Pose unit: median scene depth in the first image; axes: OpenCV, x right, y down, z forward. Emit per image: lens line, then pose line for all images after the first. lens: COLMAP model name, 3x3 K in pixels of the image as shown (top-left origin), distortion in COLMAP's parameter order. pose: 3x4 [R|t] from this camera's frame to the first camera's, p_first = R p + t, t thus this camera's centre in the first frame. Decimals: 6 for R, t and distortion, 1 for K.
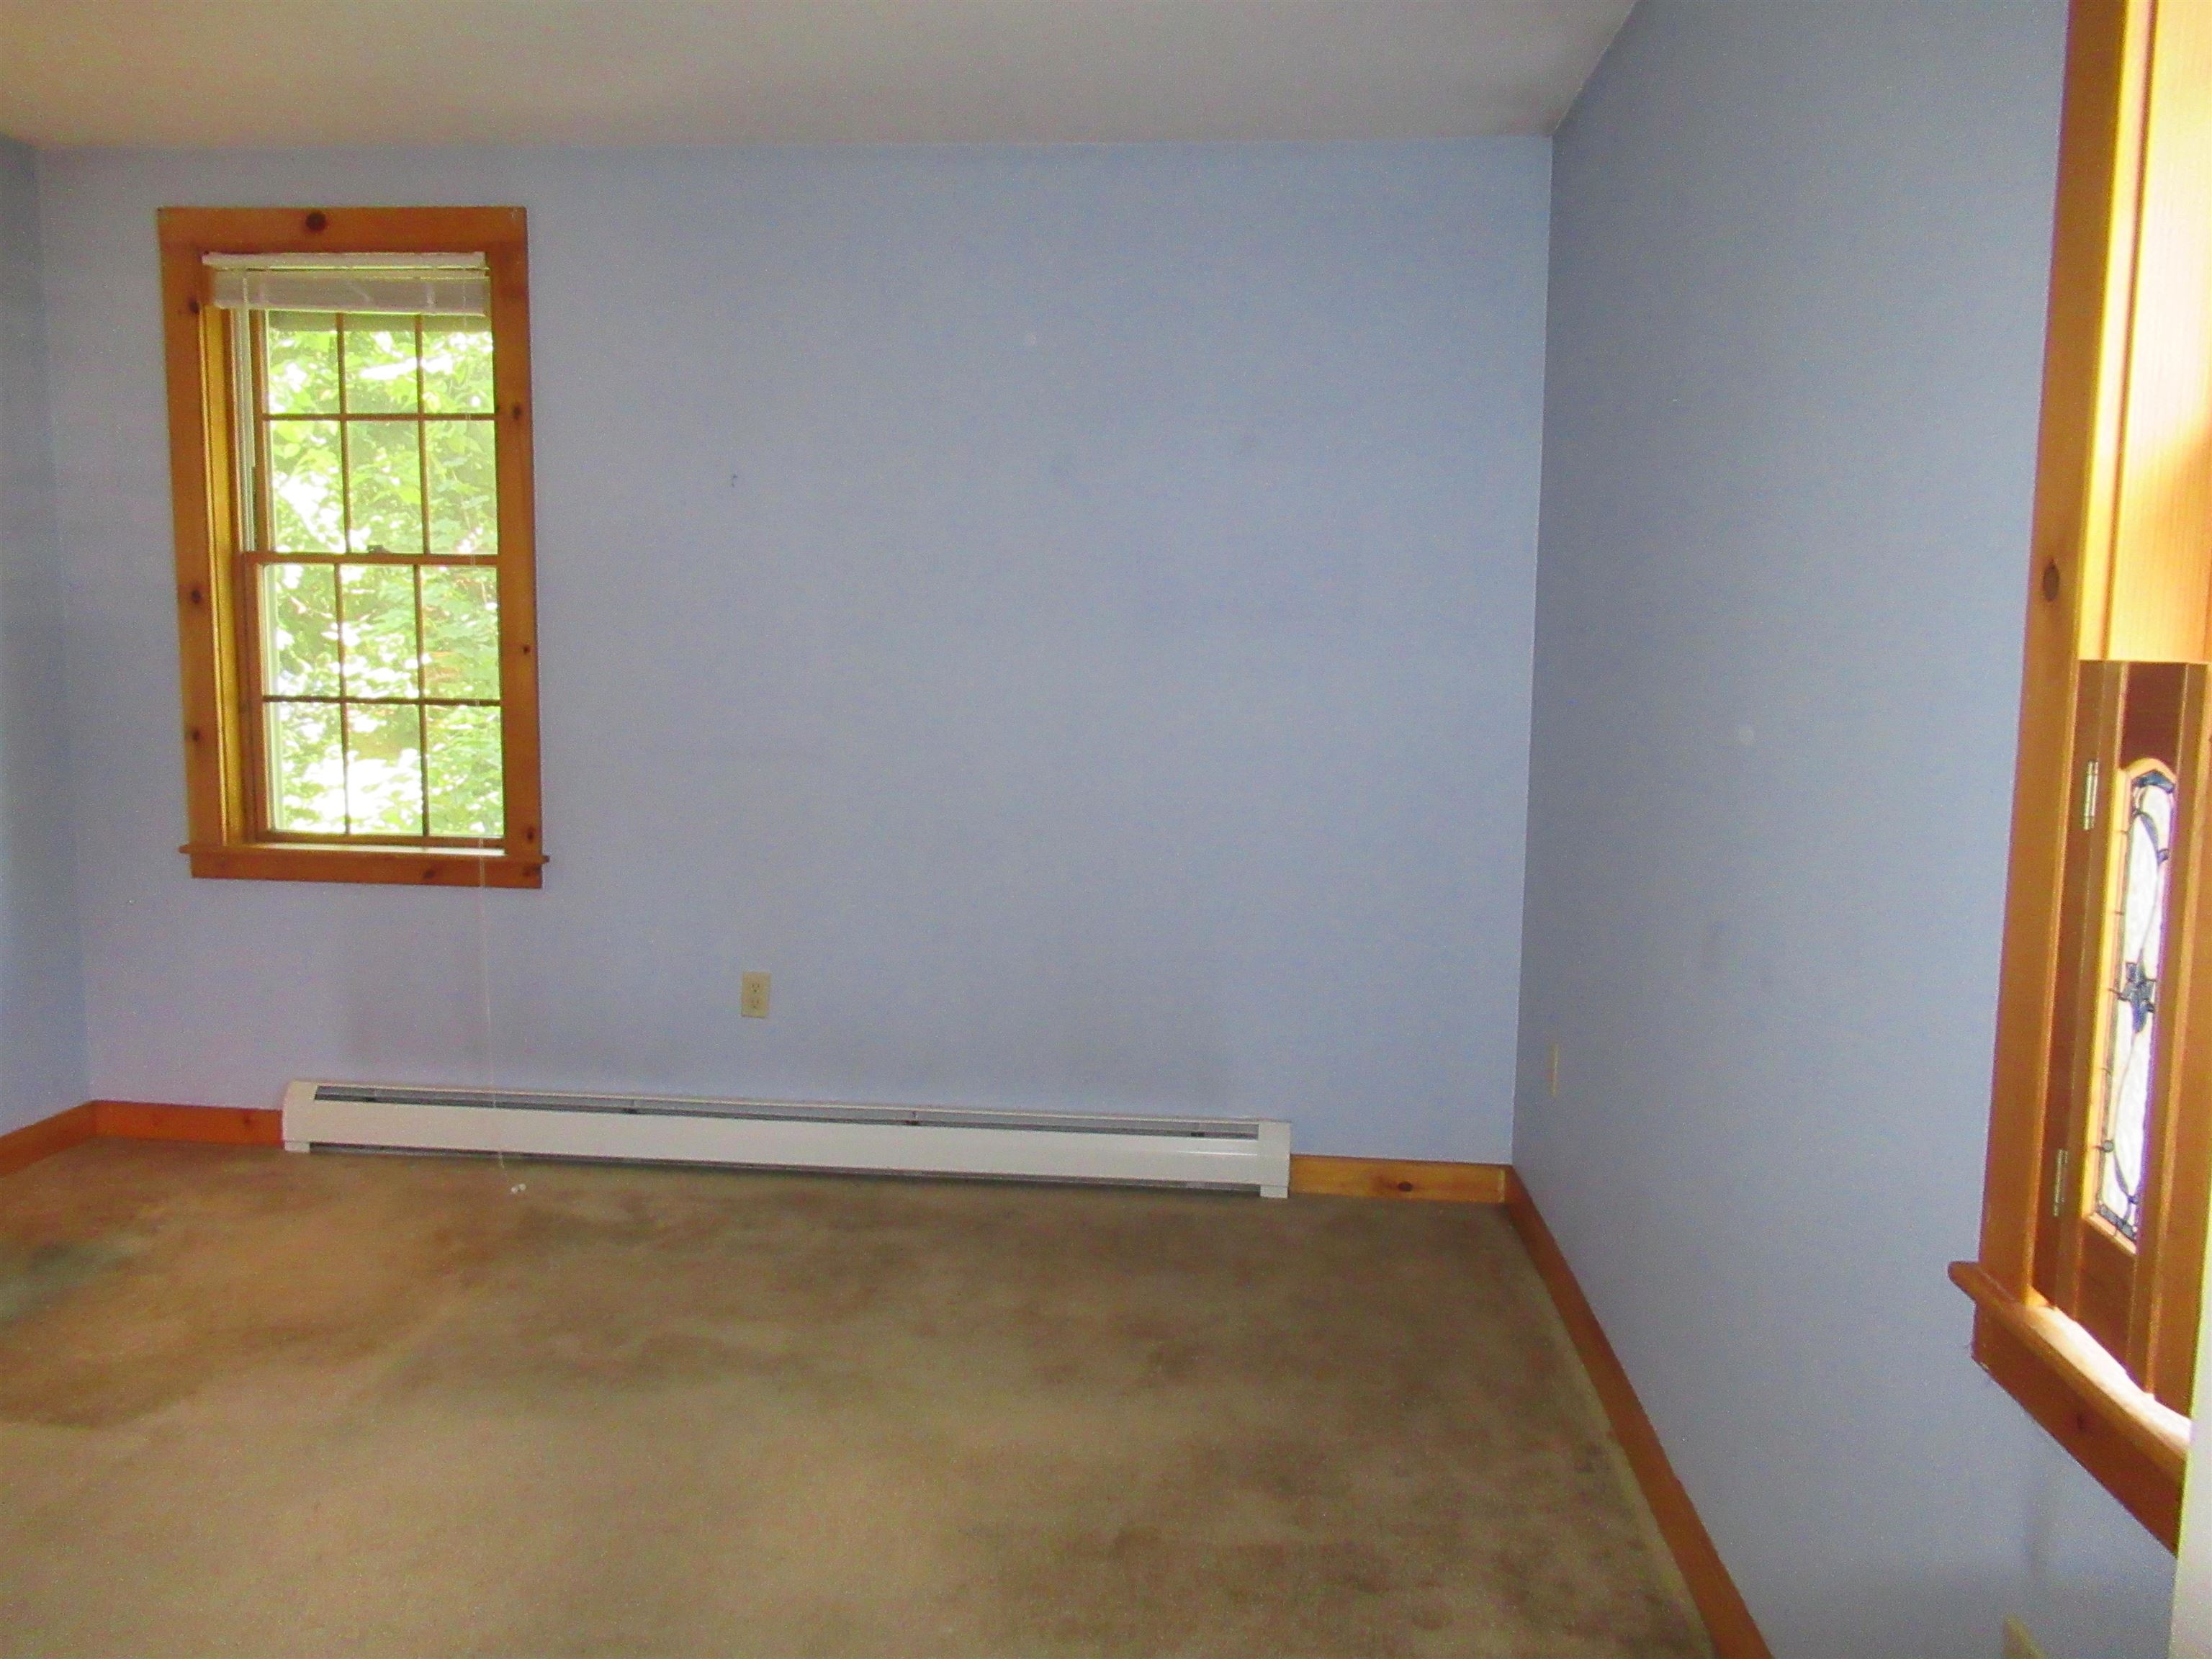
lens RADIAL K [[1660.6, 0, 1100.6], [0, 1660.6, 829.6], [0, 0, 1]] dist [-0.010947, 0.000852]
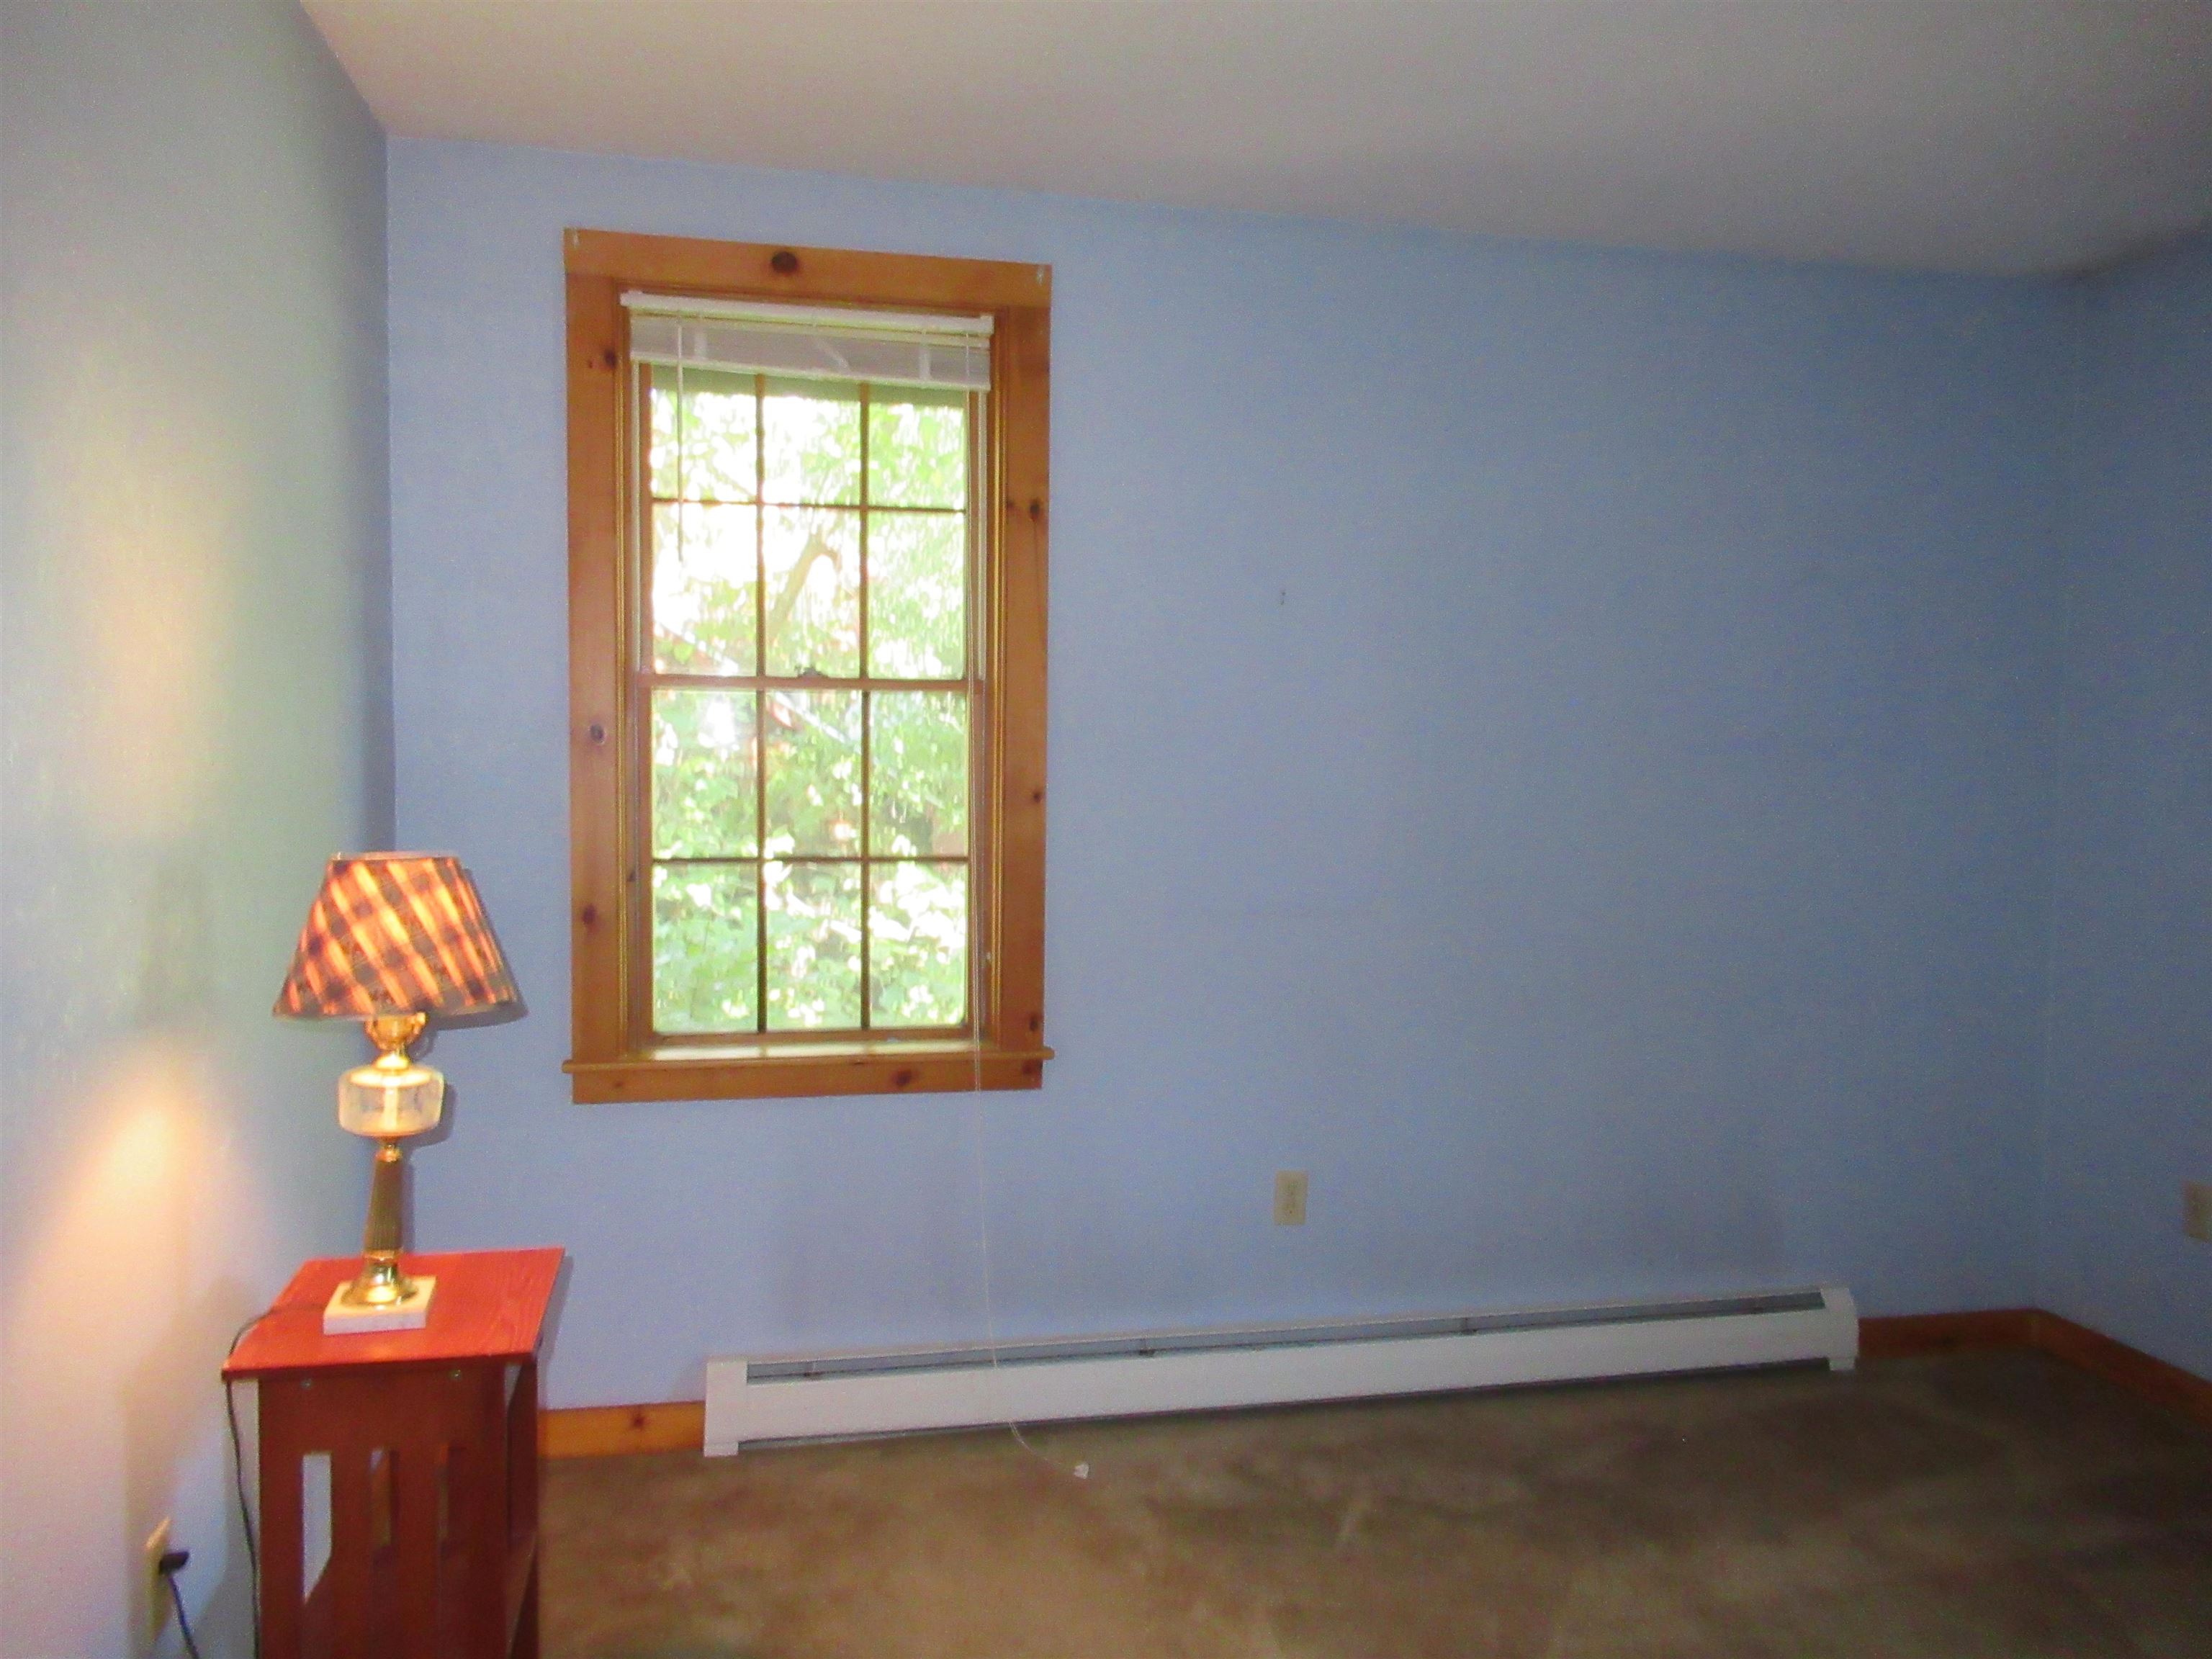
lens RADIAL K [[1660.6, 0, 1103.4], [0, 1660.6, 822.7], [0, 0, 1]] dist [-0.010947, 0.000852]
pose [[0.957072, -0.020289, 0.289141, -0.553805], [0.038088, 0.997700, -0.056067, -0.048228], [-0.287338, 0.064673, 0.955643, 0.210156]]
